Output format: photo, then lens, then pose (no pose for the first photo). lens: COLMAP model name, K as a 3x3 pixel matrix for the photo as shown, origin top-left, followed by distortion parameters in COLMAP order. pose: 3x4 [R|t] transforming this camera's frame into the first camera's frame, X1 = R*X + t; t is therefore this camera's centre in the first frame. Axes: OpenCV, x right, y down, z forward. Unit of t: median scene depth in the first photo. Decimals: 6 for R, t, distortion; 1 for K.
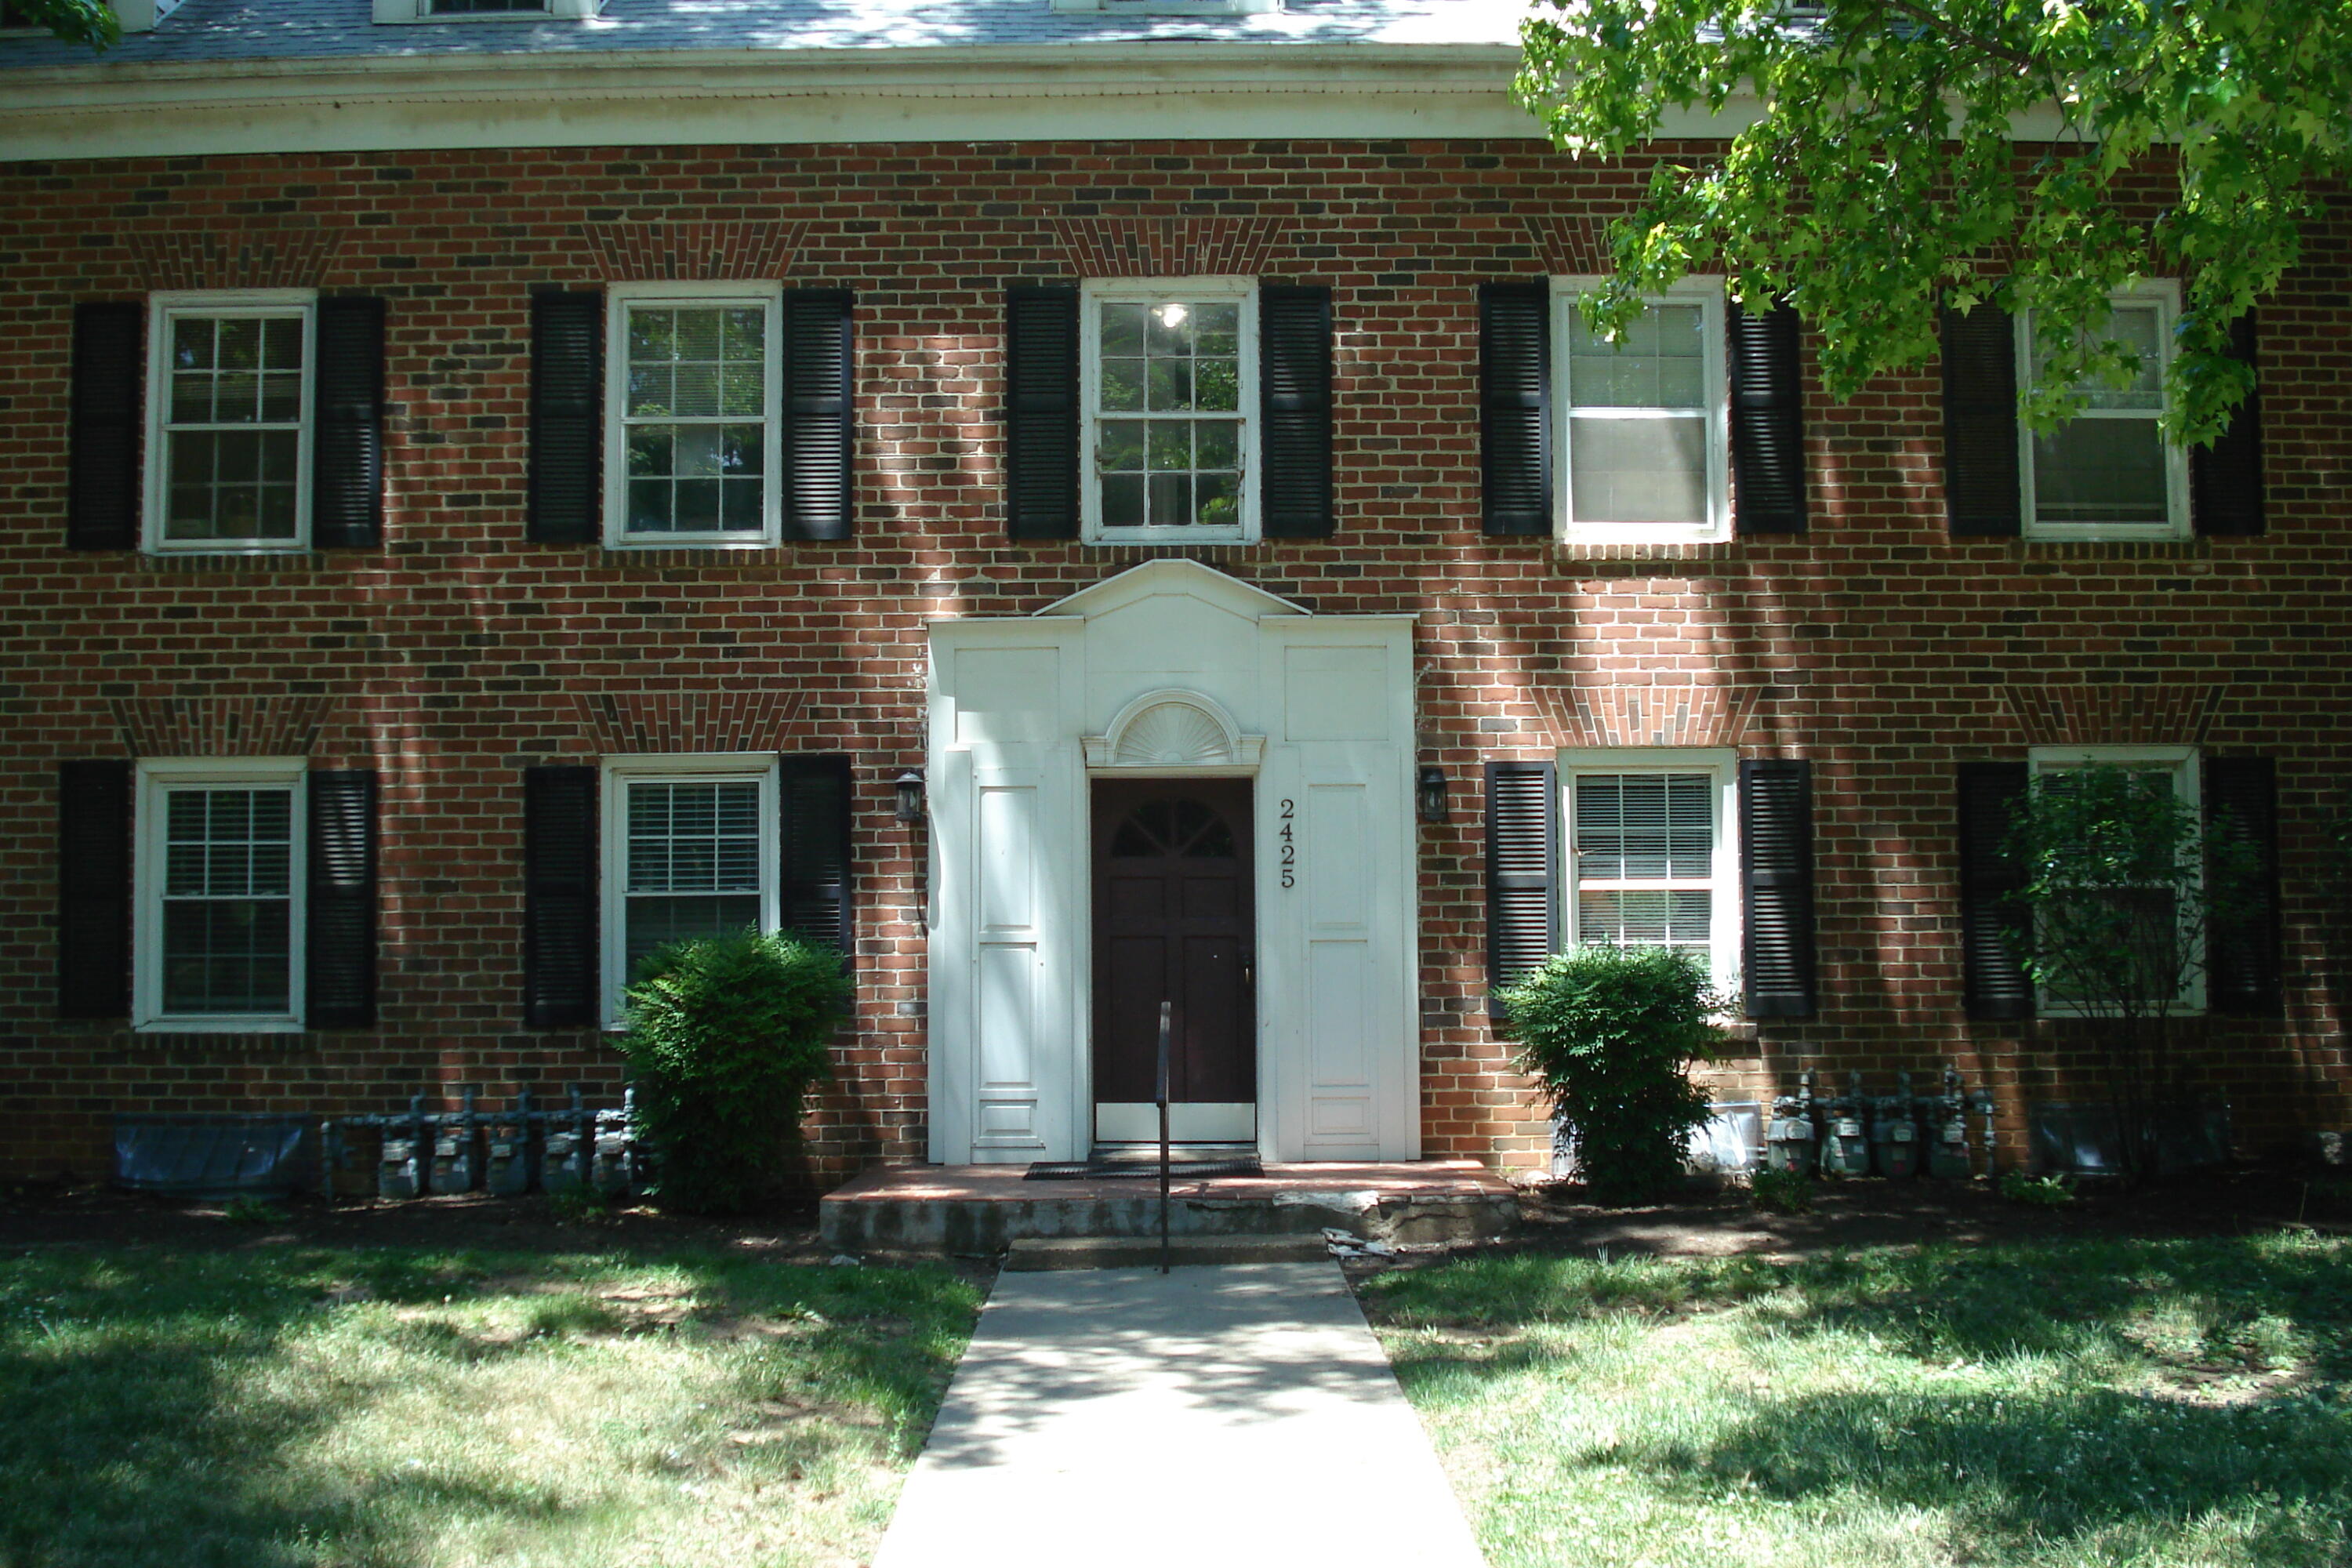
lens RADIAL K [[2643.8, 0, 1176.0], [0, 2643.8, 784.0], [0, 0, 1]] dist [-0.081920, -0.077401]
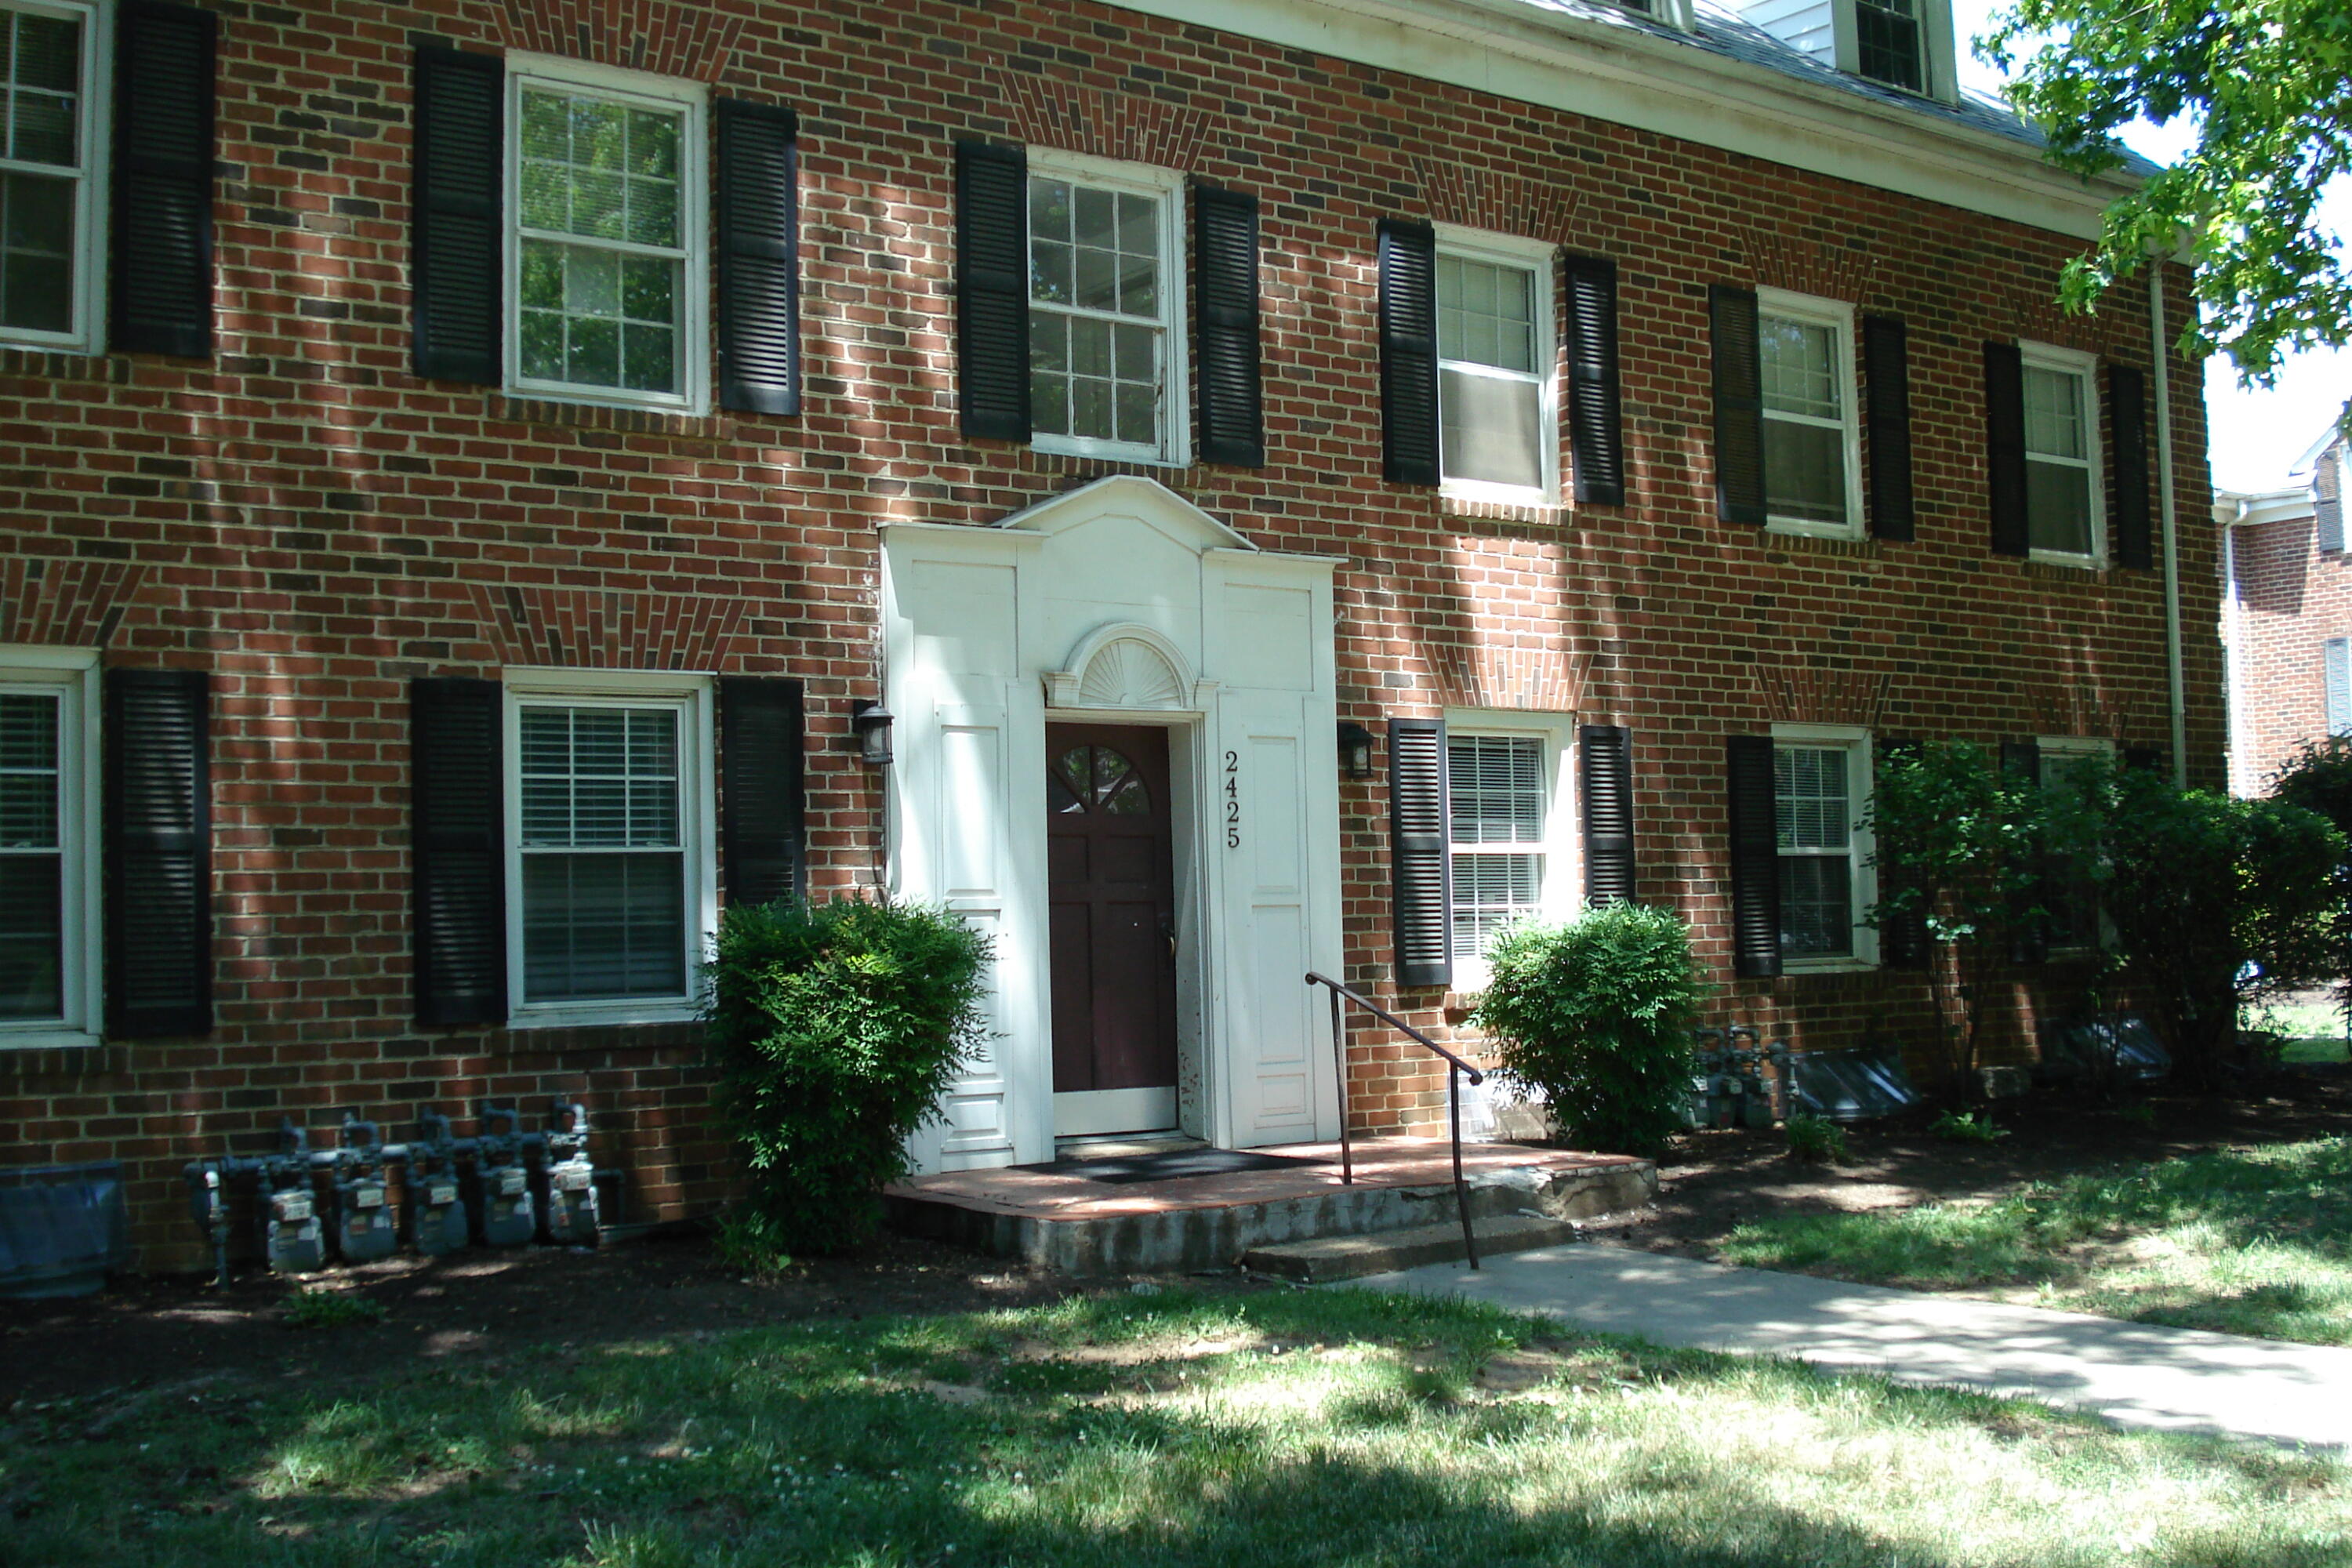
lens RADIAL K [[2643.8, 0, 1176.0], [0, 2643.8, 784.0], [0, 0, 1]] dist [-0.081920, -0.077401]
pose [[0.804758, 0.022241, 0.593186, -0.509694], [-0.026103, 0.999657, -0.002068, 0.019388], [-0.593028, -0.013820, 0.805063, 0.273907]]
